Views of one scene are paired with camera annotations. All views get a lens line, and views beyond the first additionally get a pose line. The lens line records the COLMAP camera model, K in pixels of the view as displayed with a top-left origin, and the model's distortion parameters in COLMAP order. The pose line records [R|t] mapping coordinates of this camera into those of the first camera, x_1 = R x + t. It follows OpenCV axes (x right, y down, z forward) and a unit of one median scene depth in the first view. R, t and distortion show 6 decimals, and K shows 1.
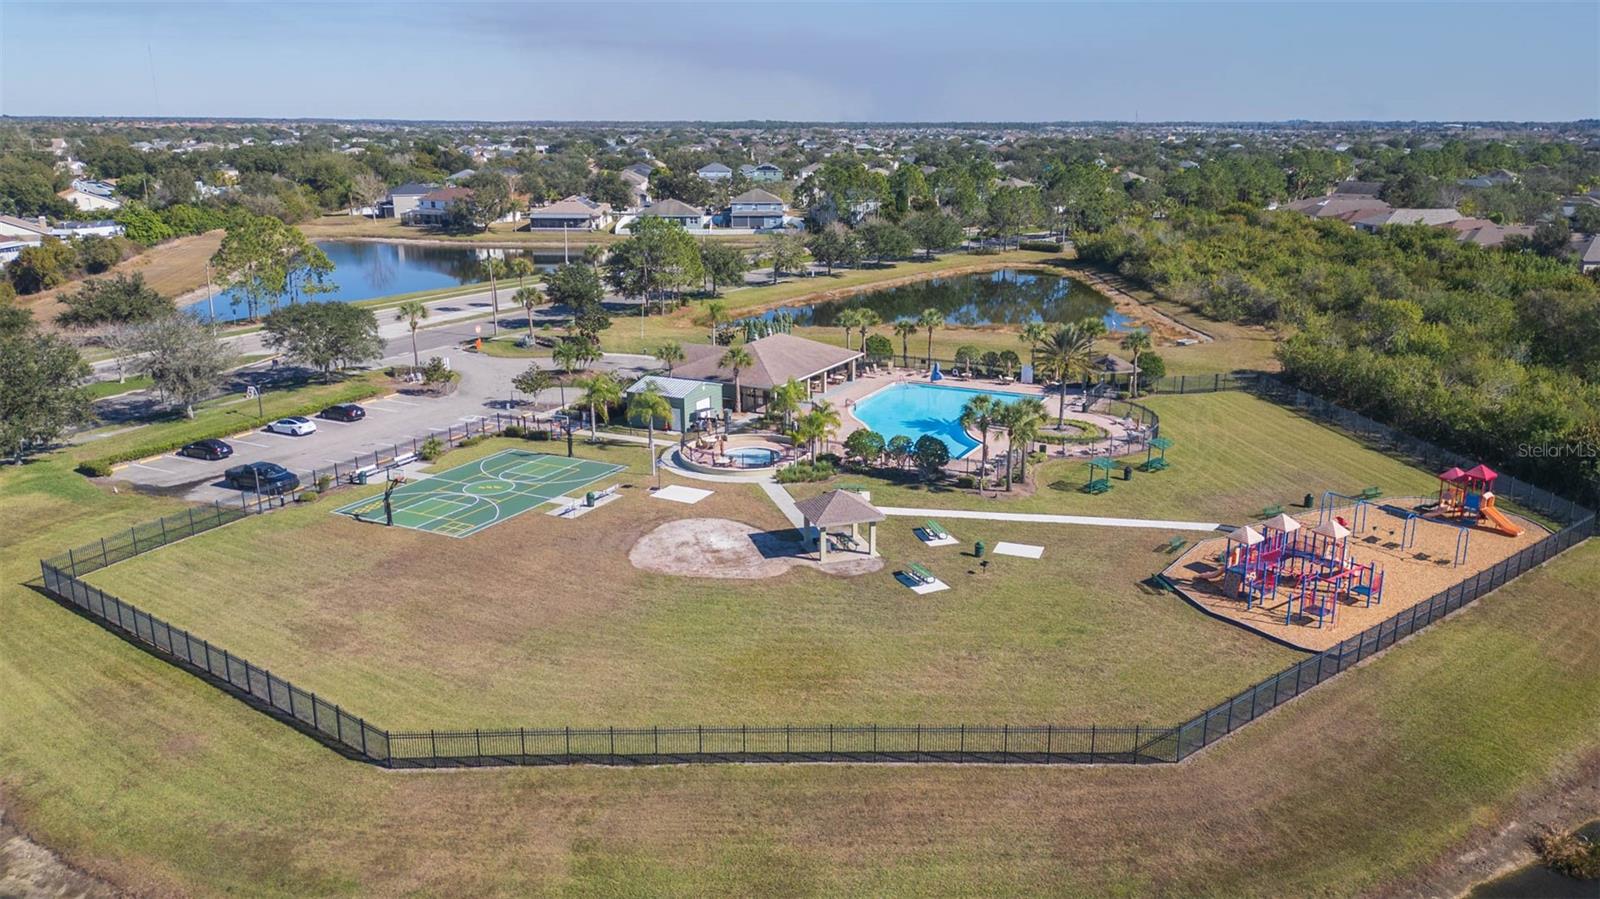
lens RADIAL K [[1189.1, 0, 800.0], [0, 1189.1, 449.5], [0, 0, 1]] dist [0.076376, -0.003729]
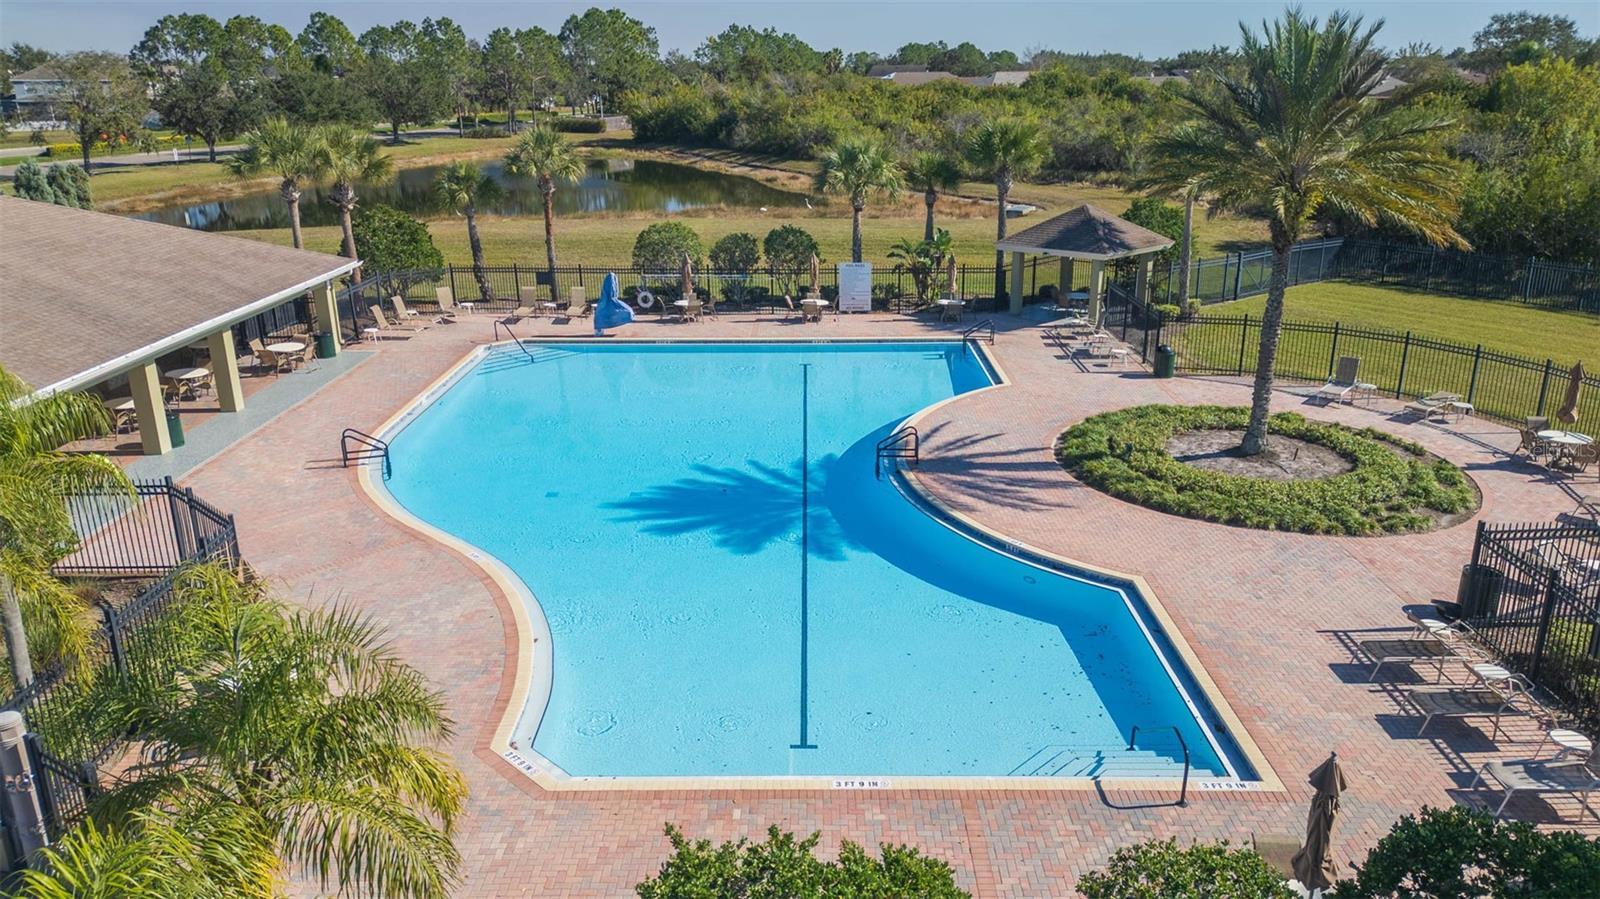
lens RADIAL K [[1189.1, 0, 800.0], [0, 1189.1, 449.5], [0, 0, 1]] dist [0.076376, -0.003729]
pose [[0.893380, -0.141490, 0.426442, 0.016279], [0.126320, 0.989935, 0.063816, -0.038810], [-0.431179, -0.003144, 0.902261, 0.676782]]
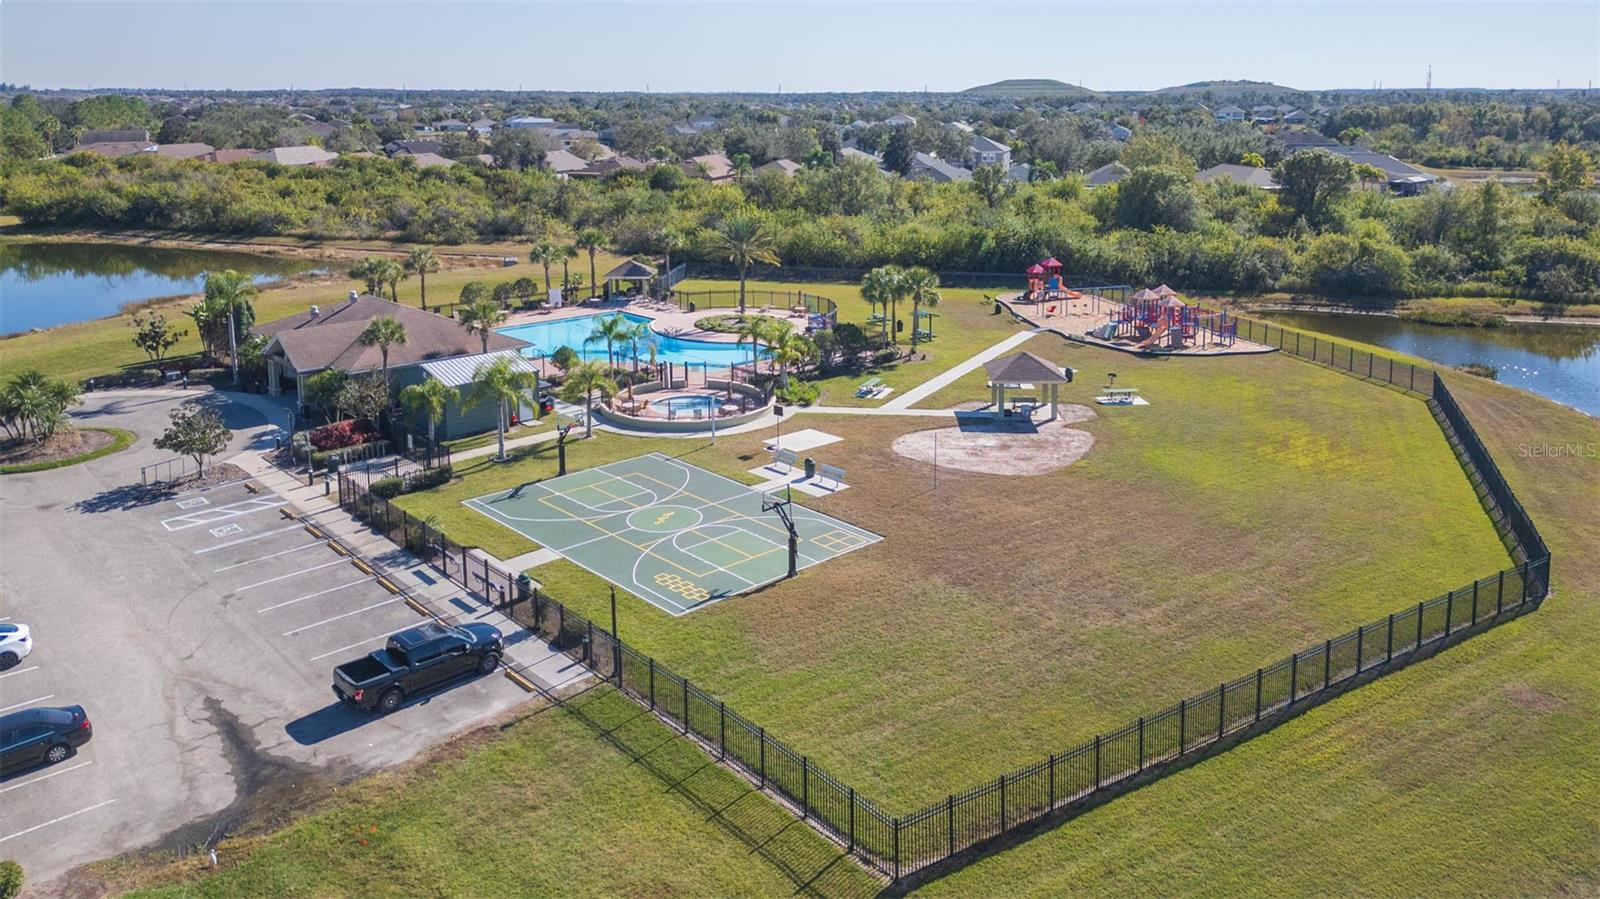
lens RADIAL K [[1150.1, 0, 842.4], [0, 1150.1, 395.3], [0, 0, 1]] dist [0.065289, -0.066435]
pose [[0.327172, -0.242843, 0.913228, -0.562617], [0.252723, 0.953698, 0.163065, -0.079874], [-0.910543, 0.177444, 0.373396, 0.473930]]
